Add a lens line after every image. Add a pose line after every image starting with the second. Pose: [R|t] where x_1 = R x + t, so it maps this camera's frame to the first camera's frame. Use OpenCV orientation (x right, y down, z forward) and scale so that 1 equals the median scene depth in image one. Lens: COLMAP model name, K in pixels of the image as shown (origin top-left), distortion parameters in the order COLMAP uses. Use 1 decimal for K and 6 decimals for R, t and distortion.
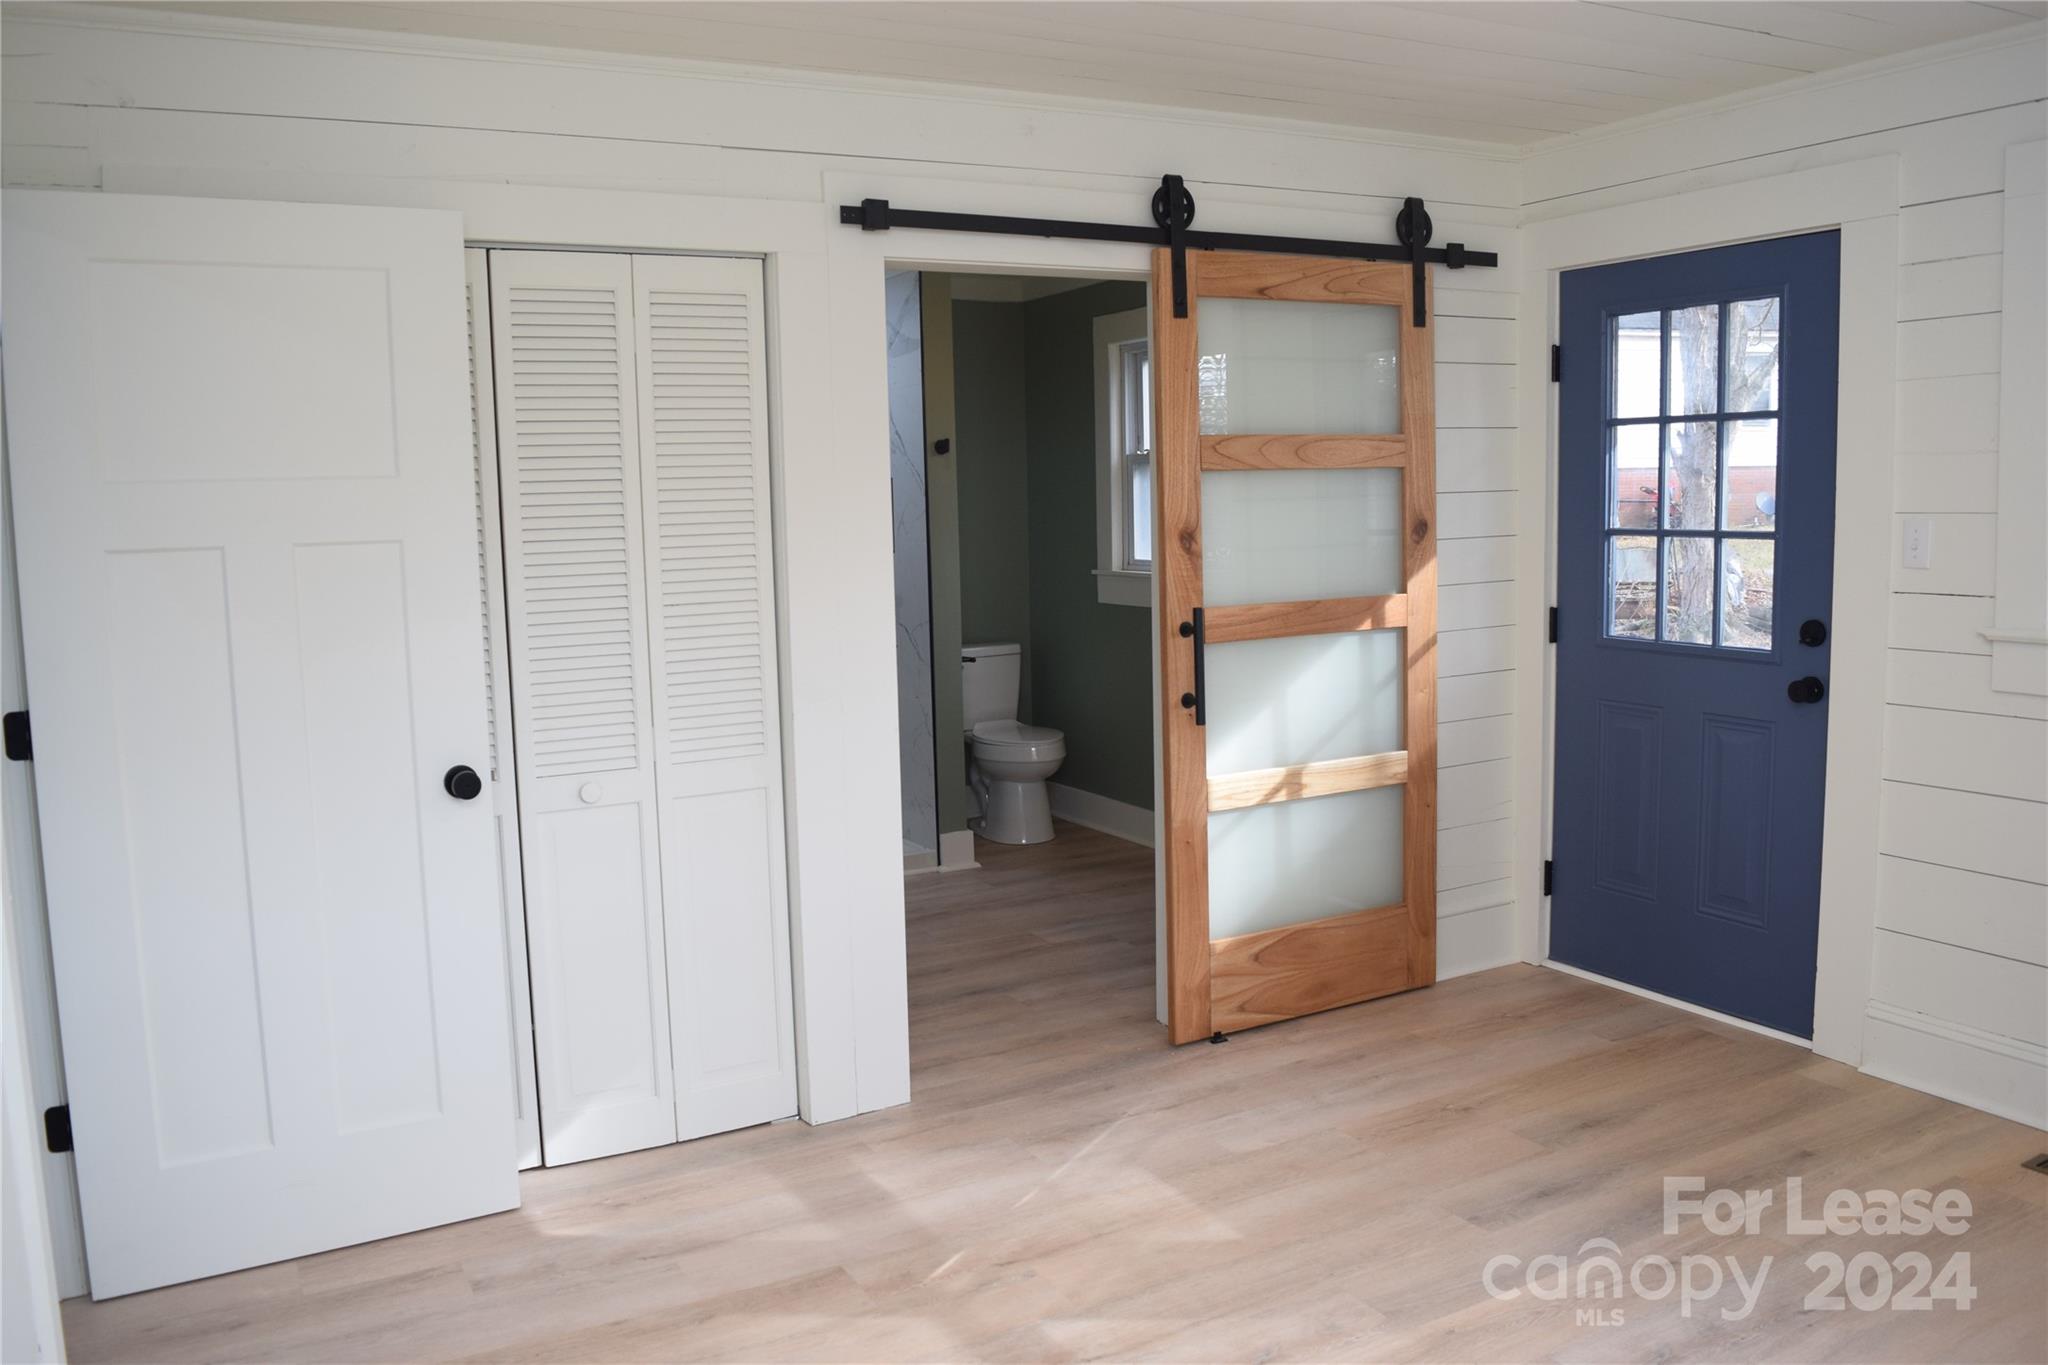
lens RADIAL K [[1608.1, 0, 1012.1], [0, 1608.1, 674.1], [0, 0, 1]] dist [-0.095968, 0.024022]
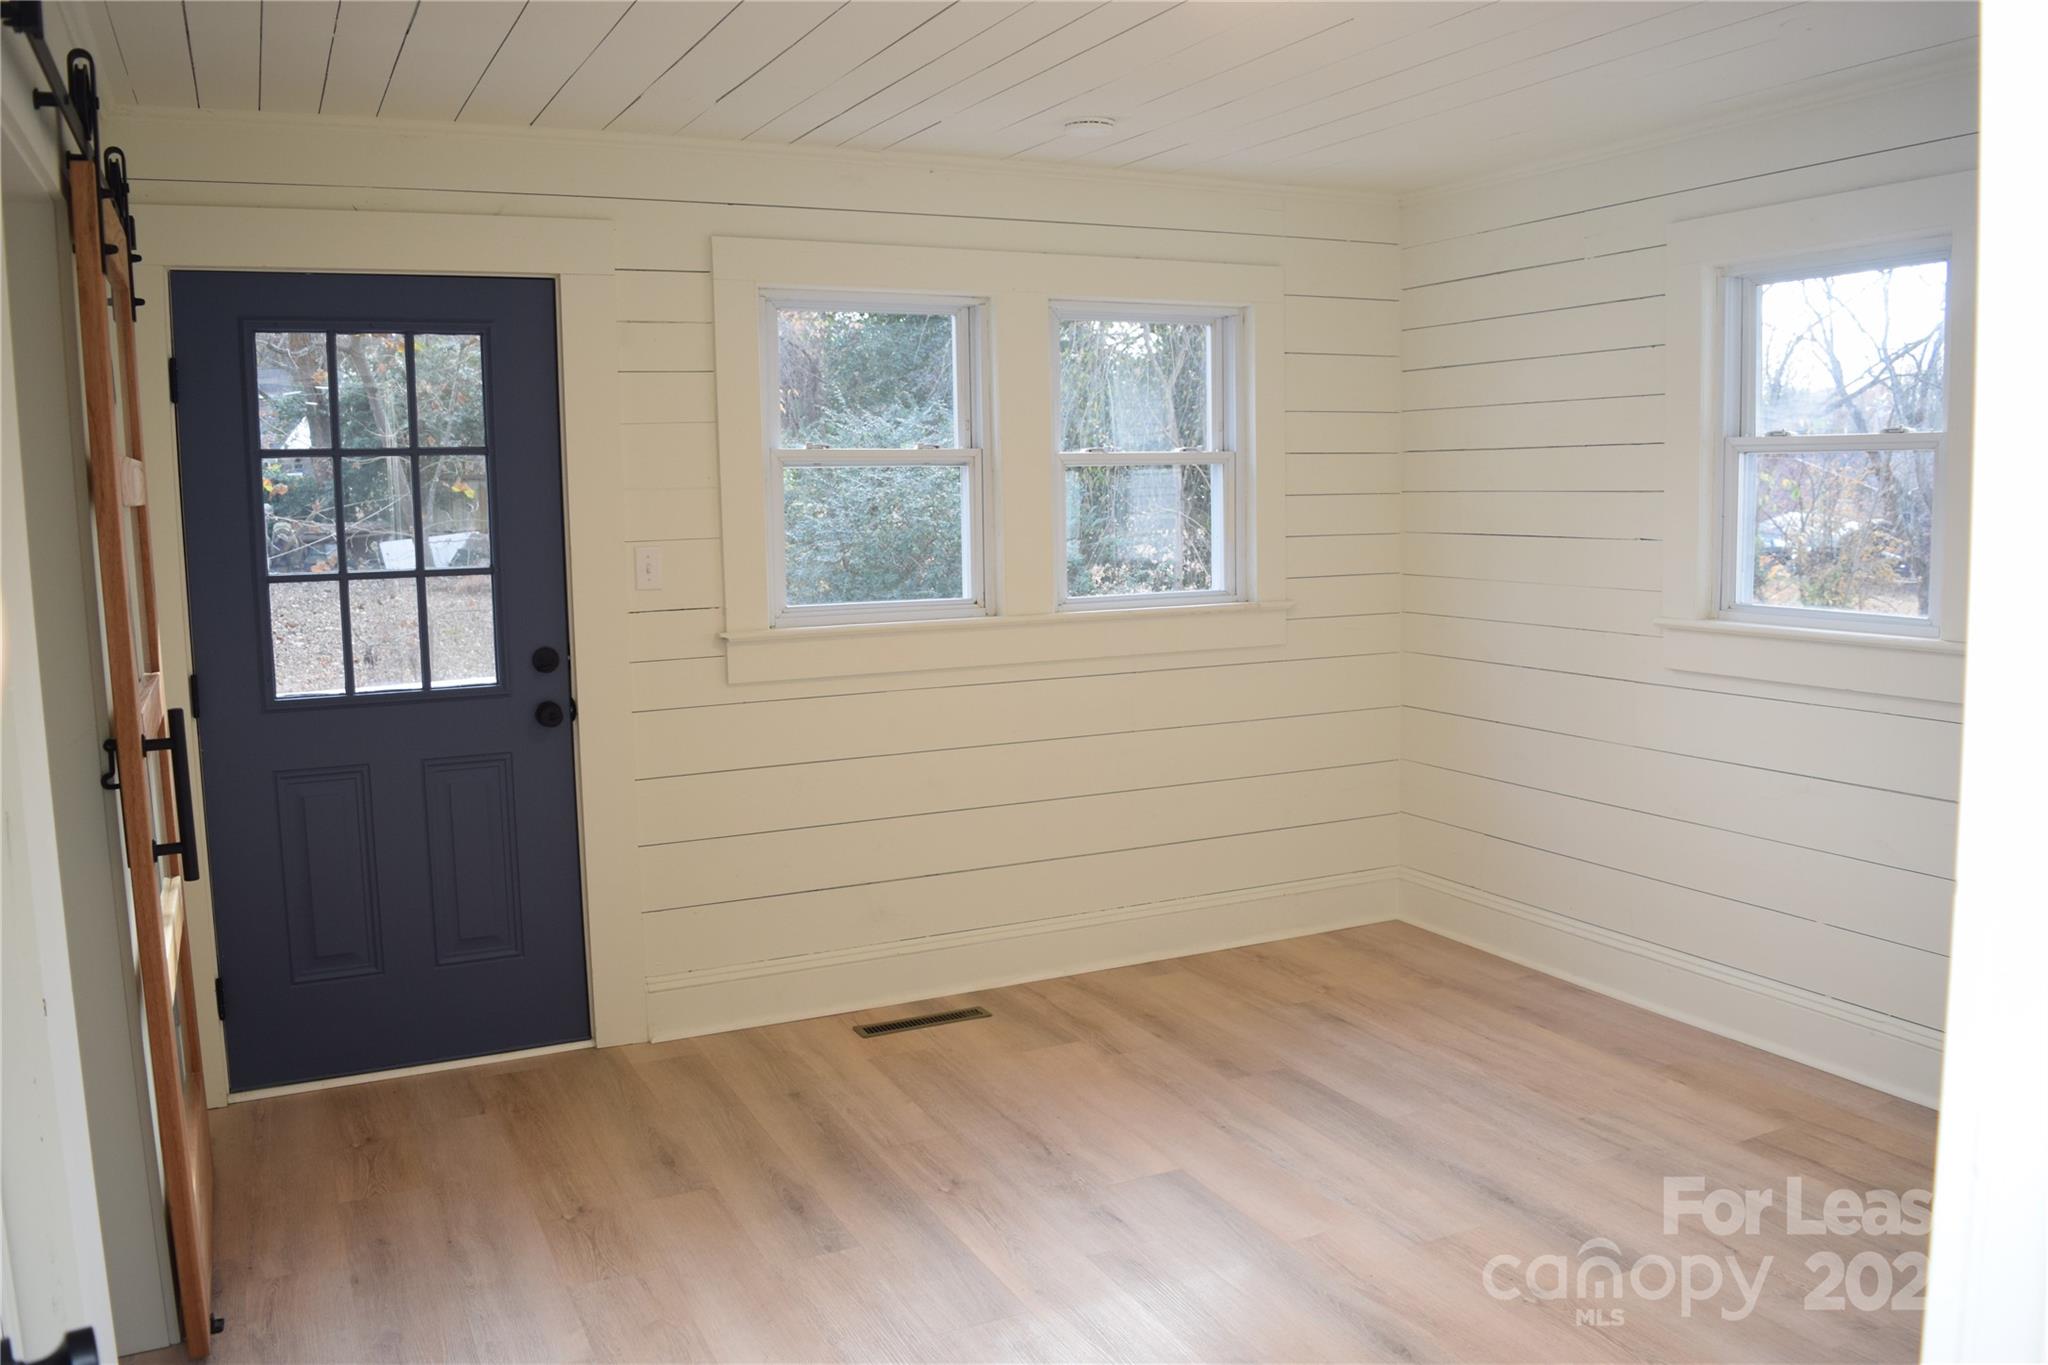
lens RADIAL K [[1608.1, 0, 1012.1], [0, 1608.1, 674.1], [0, 0, 1]] dist [-0.095968, 0.024022]
pose [[0.041498, -0.091247, 0.994963, -0.526808], [0.132705, 0.987502, 0.085027, -0.064708], [-0.990286, 0.128508, 0.053088, 0.623015]]
